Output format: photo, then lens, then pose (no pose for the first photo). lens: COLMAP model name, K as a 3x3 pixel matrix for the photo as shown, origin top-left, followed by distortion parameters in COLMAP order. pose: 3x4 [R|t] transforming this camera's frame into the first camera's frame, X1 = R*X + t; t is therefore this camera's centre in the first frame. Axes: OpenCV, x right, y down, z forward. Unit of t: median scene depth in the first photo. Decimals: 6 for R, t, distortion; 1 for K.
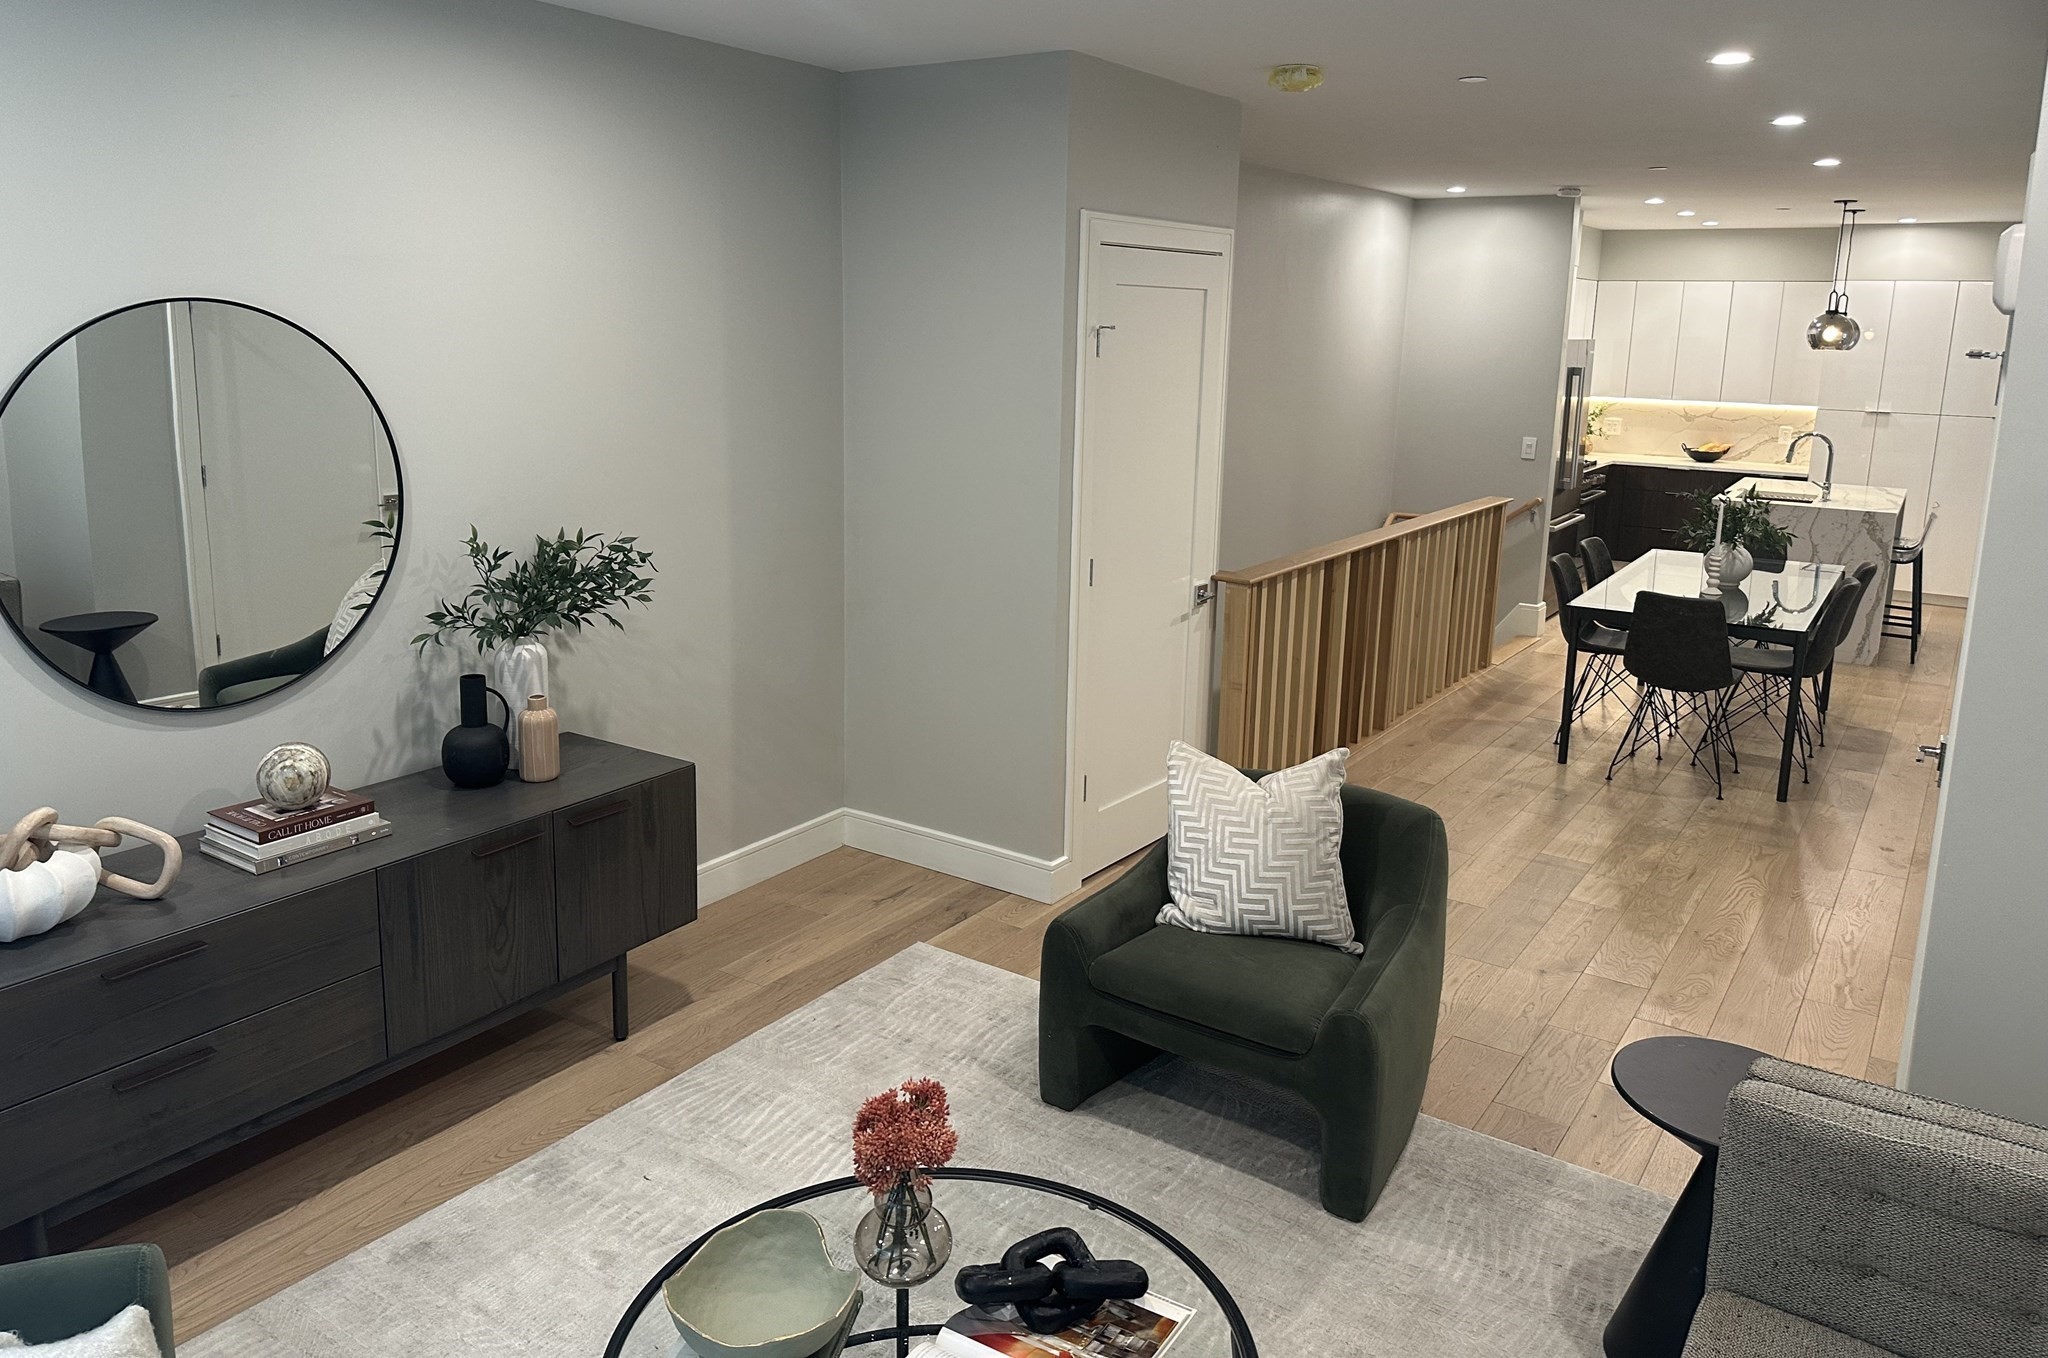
lens RADIAL K [[1454.1, 0, 1020.4], [0, 1454.1, 586.8], [0, 0, 1]] dist [0.002643, 0.000584]
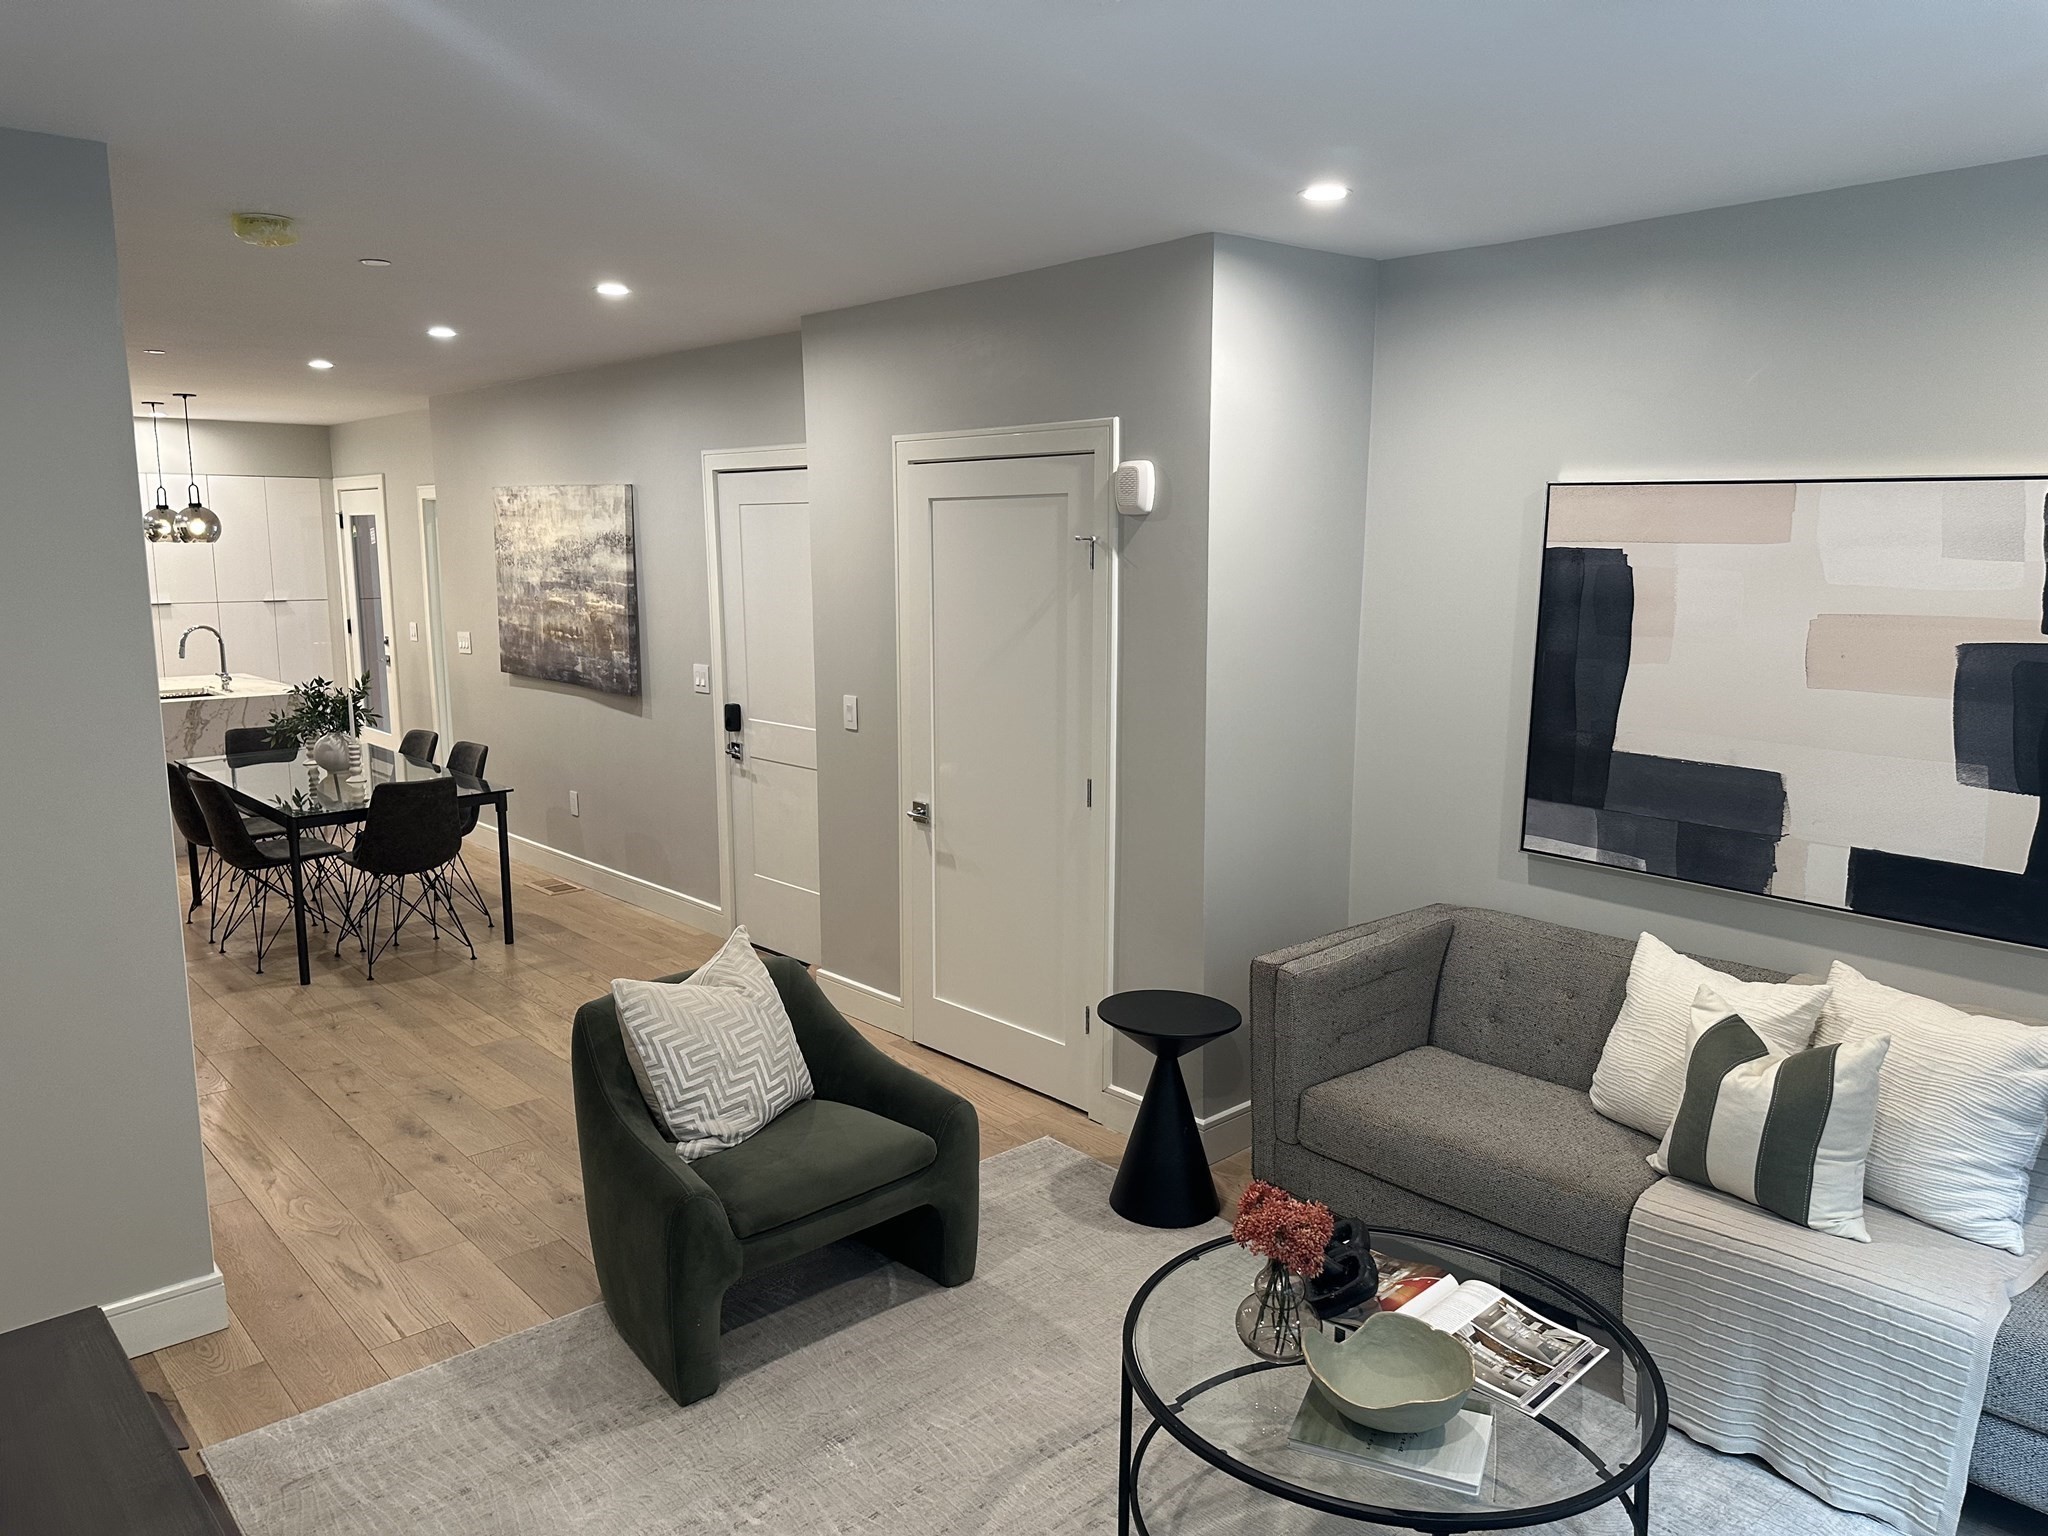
lens RADIAL K [[1417.2, 0, 1024.0], [0, 1417.2, 768.0], [0, 0, 1]] dist [0.083781, -0.121980]
pose [[0.241385, -0.181207, 0.953361, -0.285131], [0.183707, 0.973181, 0.138461, -0.043758], [-0.952882, 0.141716, 0.268201, 0.210877]]
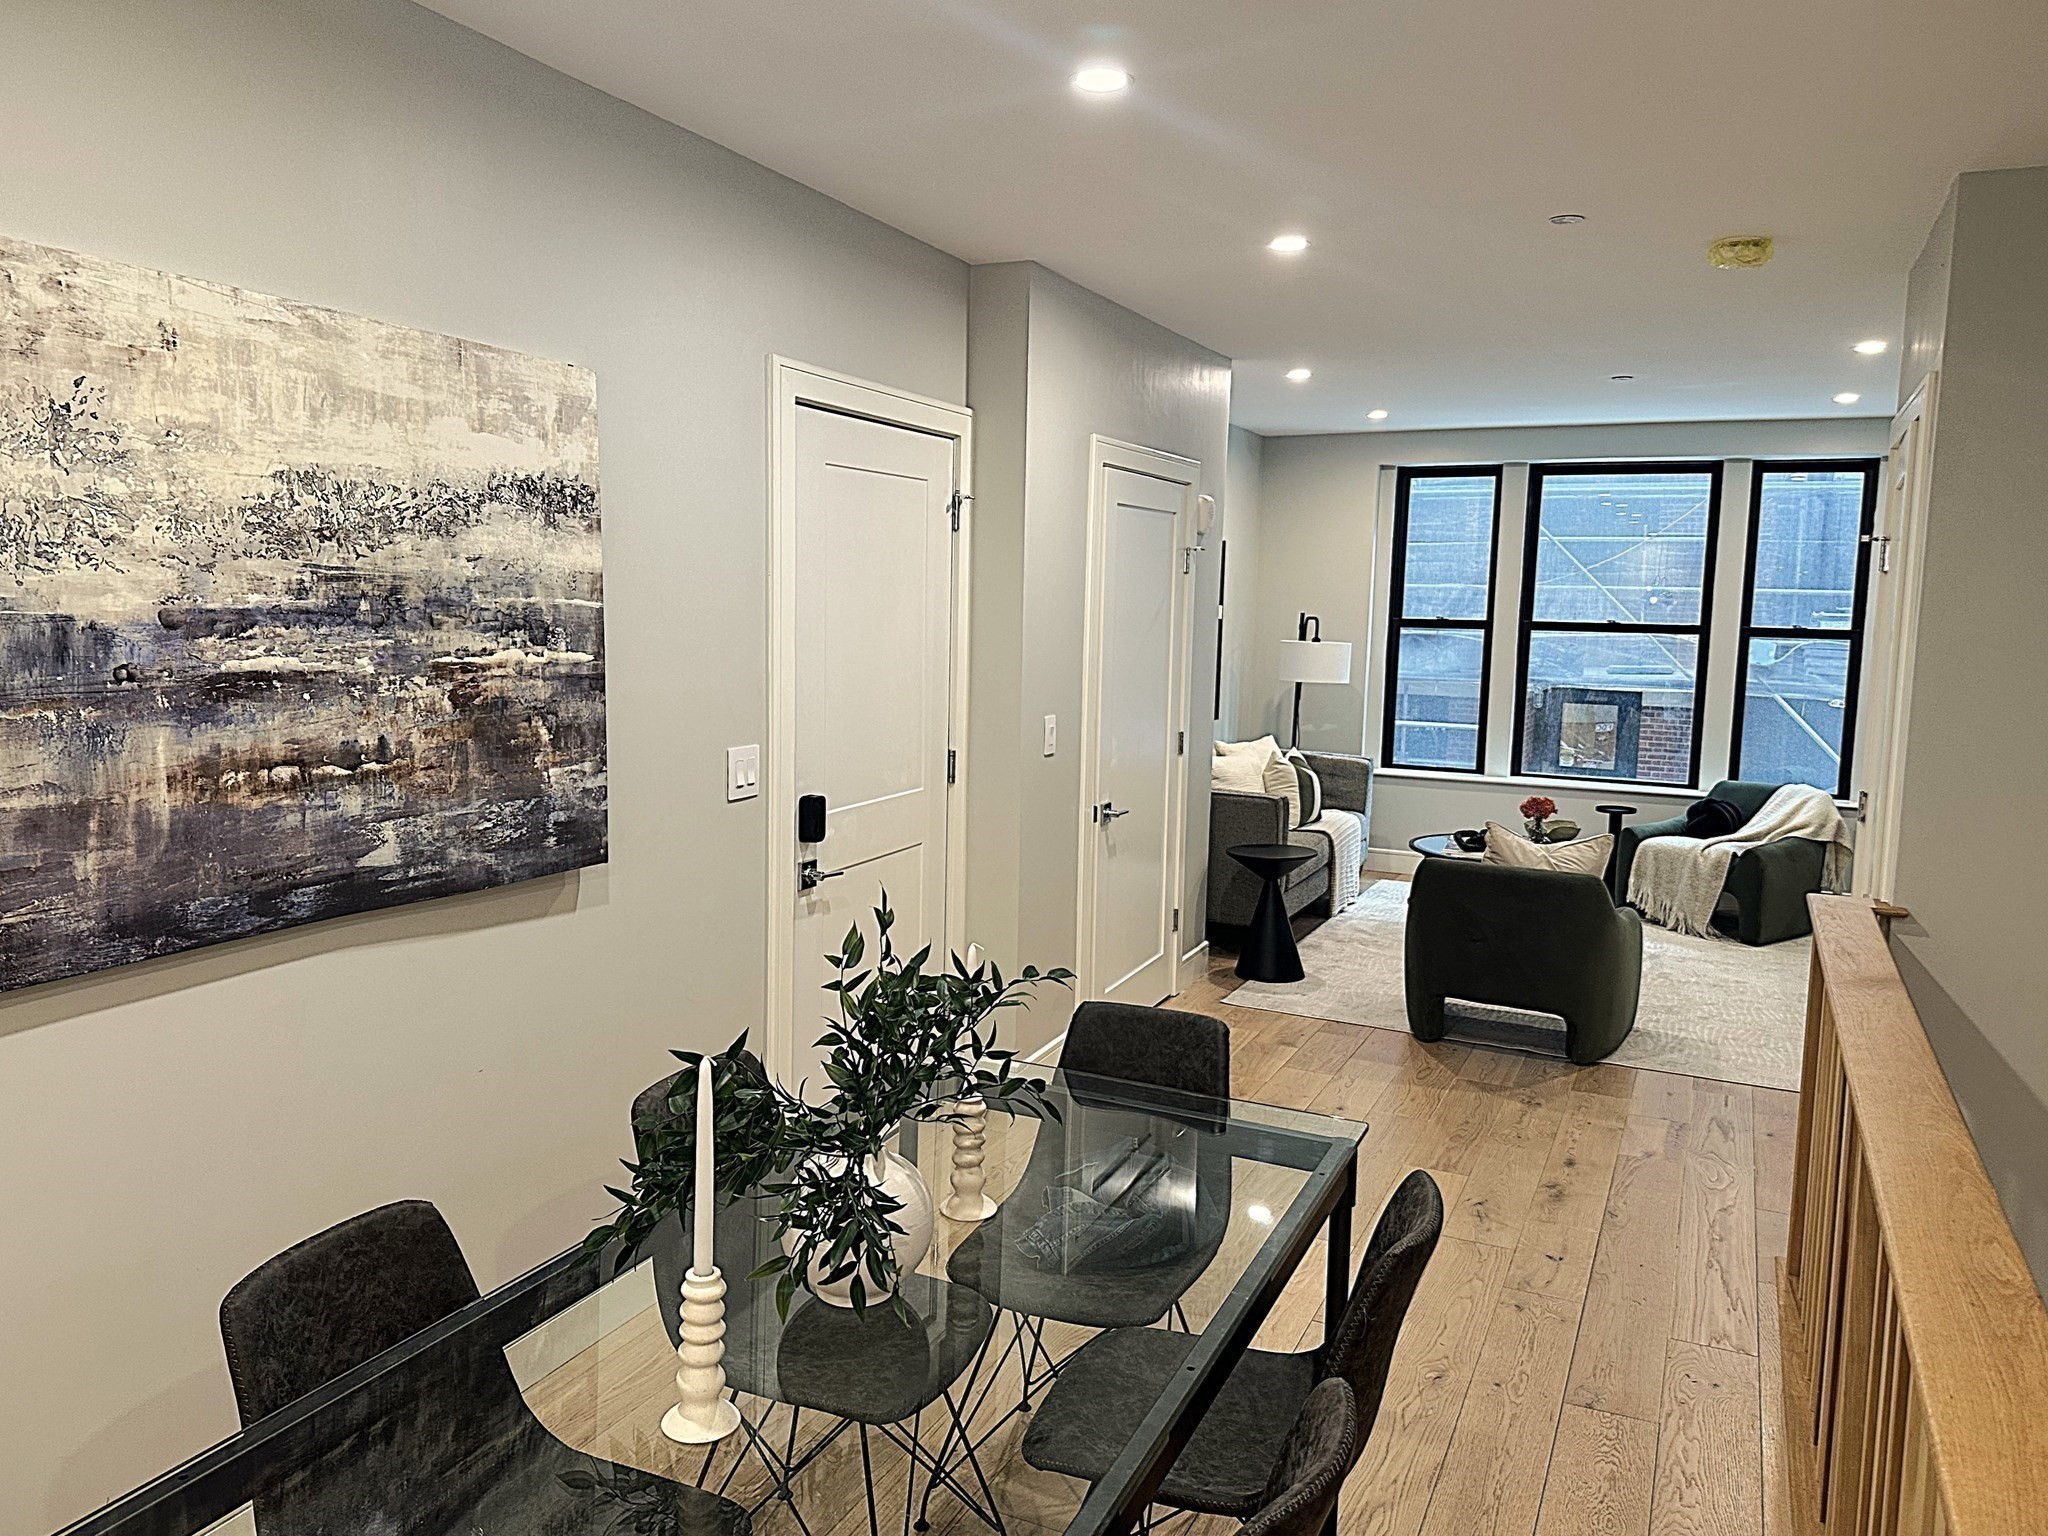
lens RADIAL K [[1489.2, 0, 1024.0], [0, 1489.2, 768.0], [0, 0, 1]] dist [0.070061, -0.098680]
pose [[-0.987068, -0.023829, -0.158520, 0.398149], [-0.069648, 0.954425, 0.290210, -0.148113], [0.144380, 0.297498, -0.943742, 0.990407]]
